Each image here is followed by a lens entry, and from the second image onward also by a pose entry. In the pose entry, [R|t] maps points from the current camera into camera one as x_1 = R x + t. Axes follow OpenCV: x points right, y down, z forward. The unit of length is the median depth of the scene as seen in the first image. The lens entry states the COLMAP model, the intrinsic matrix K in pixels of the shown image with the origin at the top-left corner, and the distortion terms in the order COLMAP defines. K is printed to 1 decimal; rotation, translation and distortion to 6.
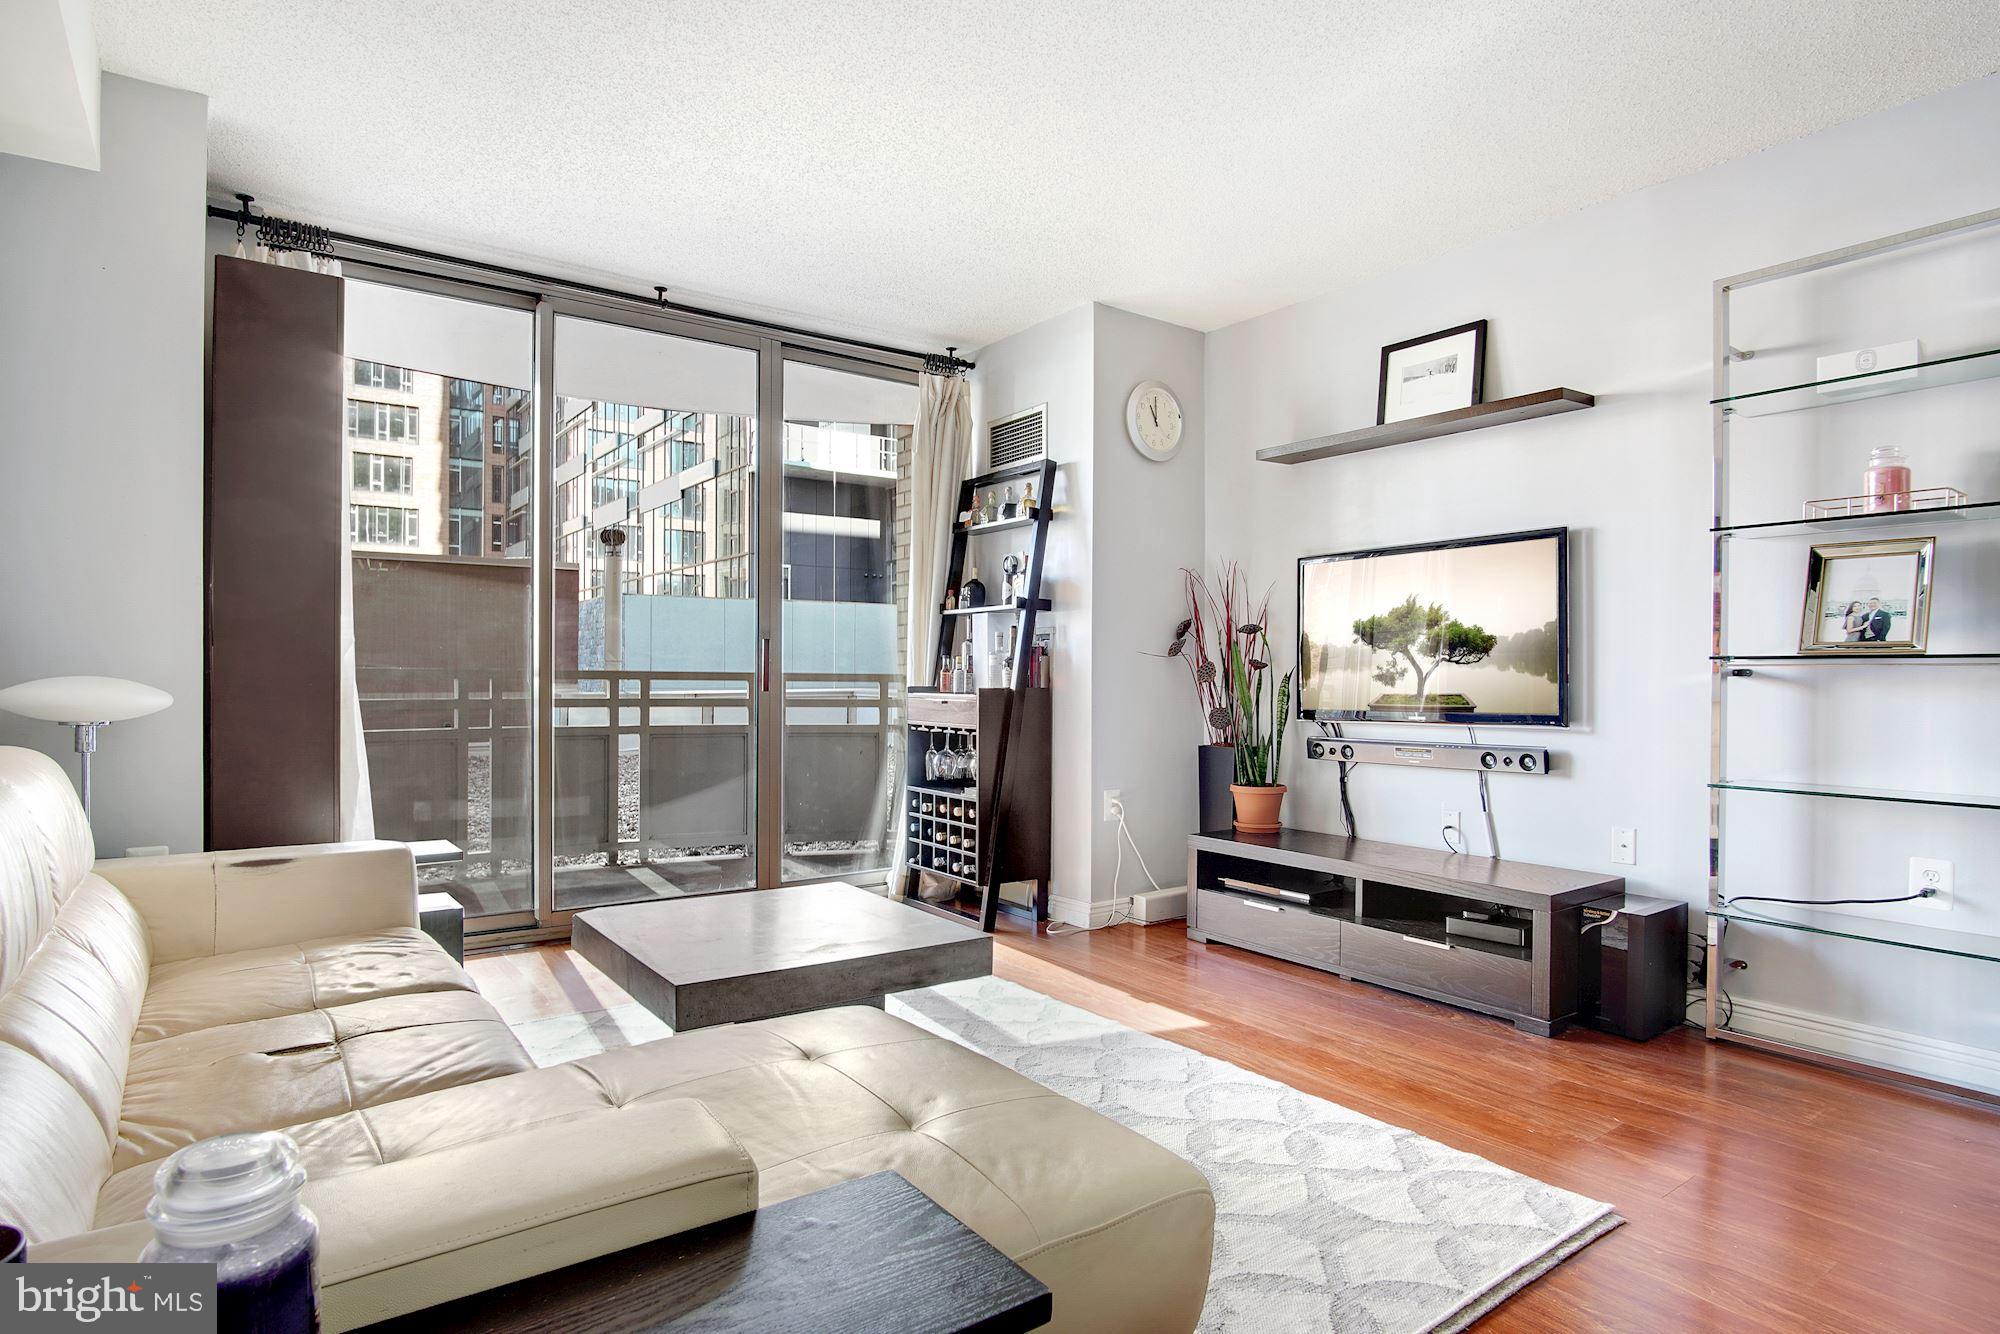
lens RADIAL K [[1081.1, 0, 1004.9], [0, 1081.1, 691.0], [0, 0, 1]] dist [-0.030871, 0.009644]
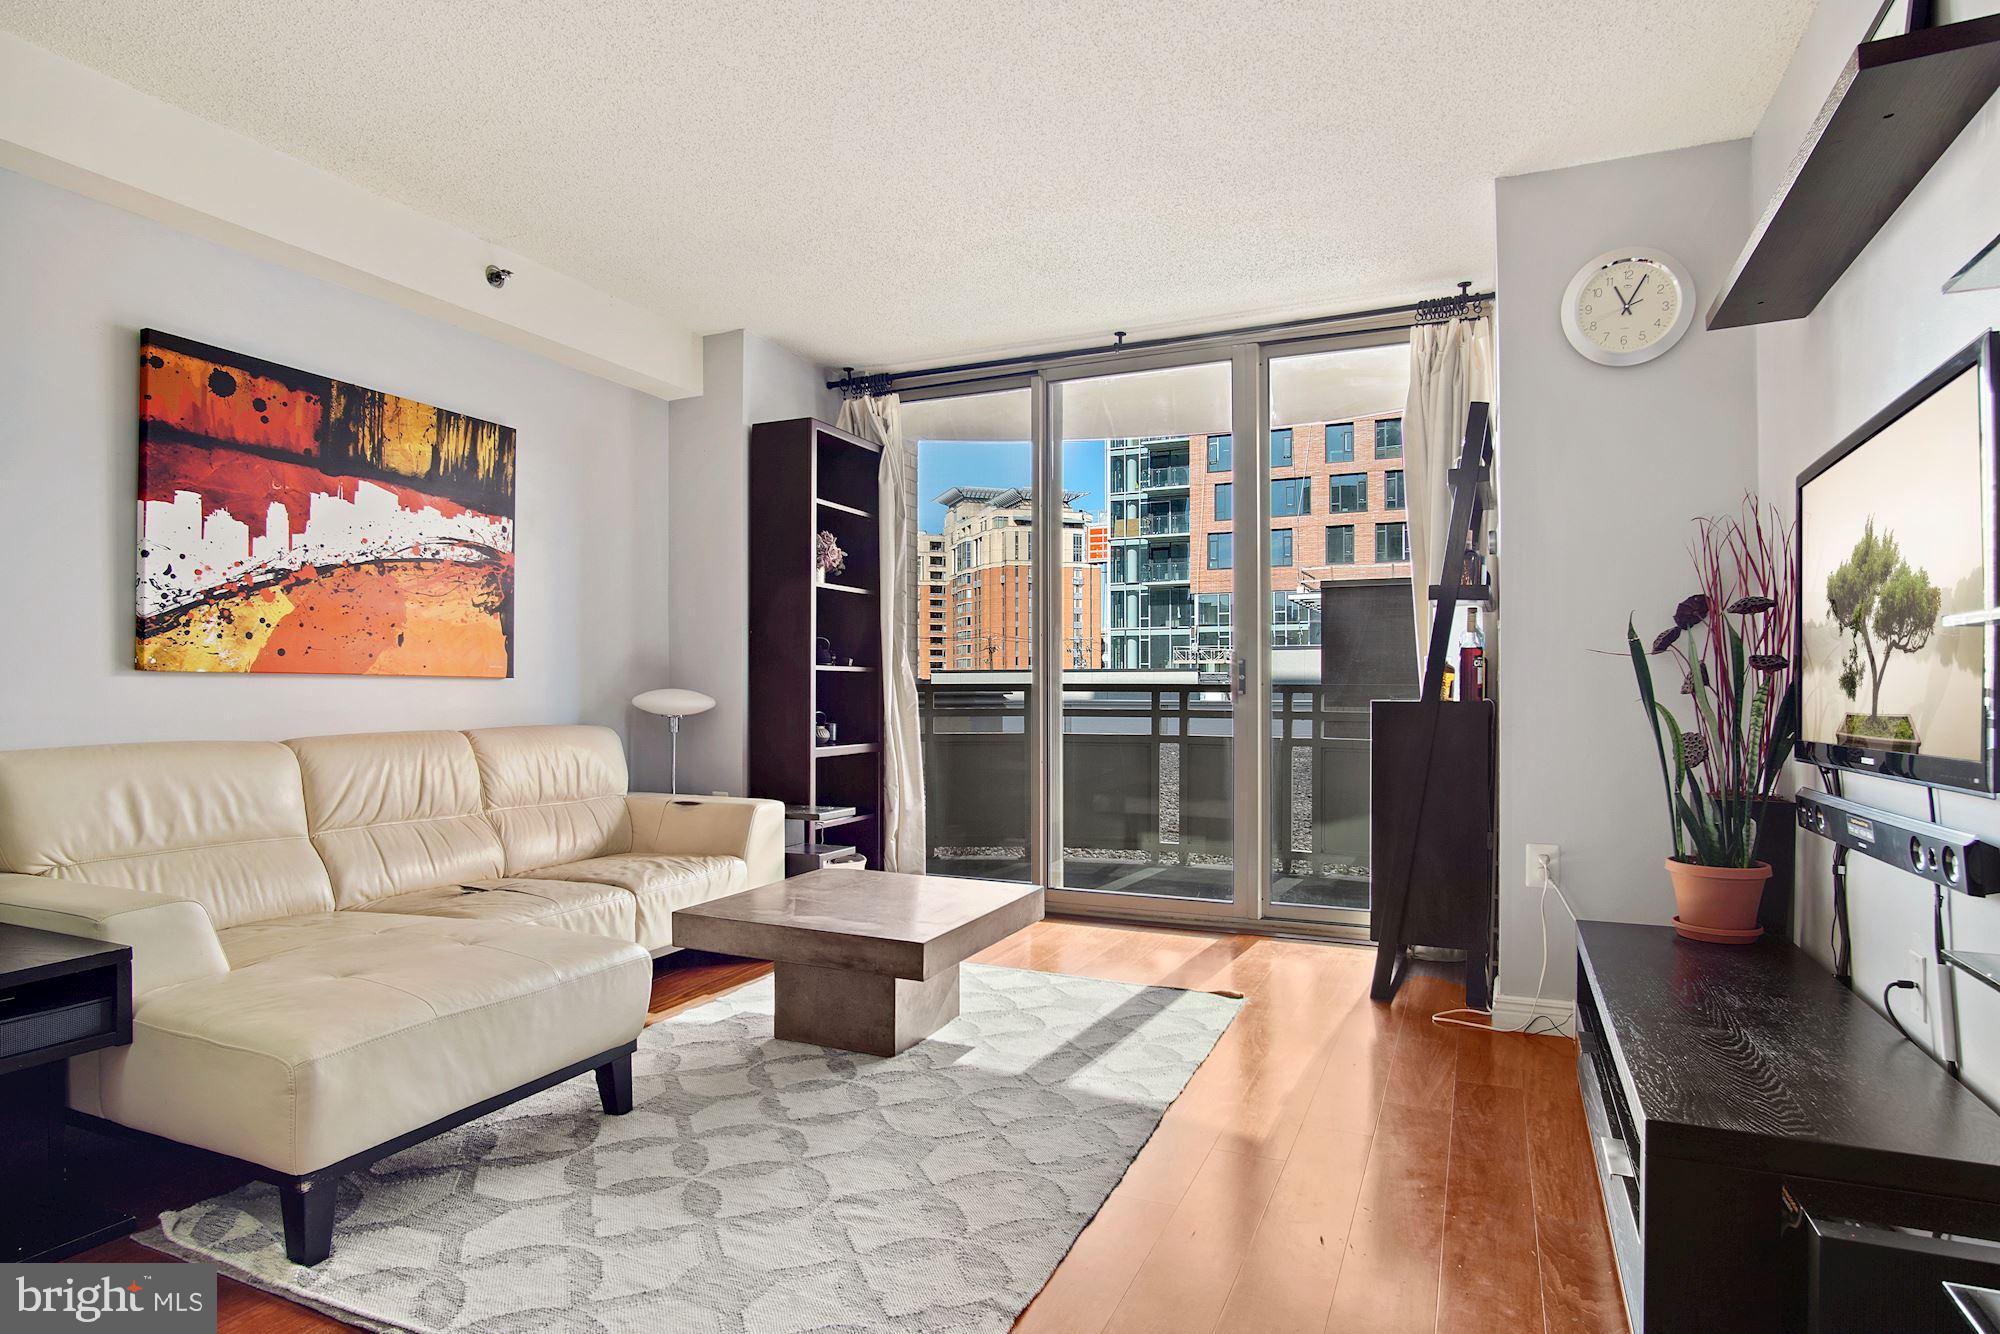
lens RADIAL K [[1081.1, 0, 1000.4], [0, 1081.1, 692.5], [0, 0, 1]] dist [-0.030871, 0.009644]
pose [[0.492261, -0.002525, -0.870444, 0.559987], [-0.010373, 0.999908, -0.008767, 0.001210], [0.870386, 0.013345, 0.492189, 0.351854]]
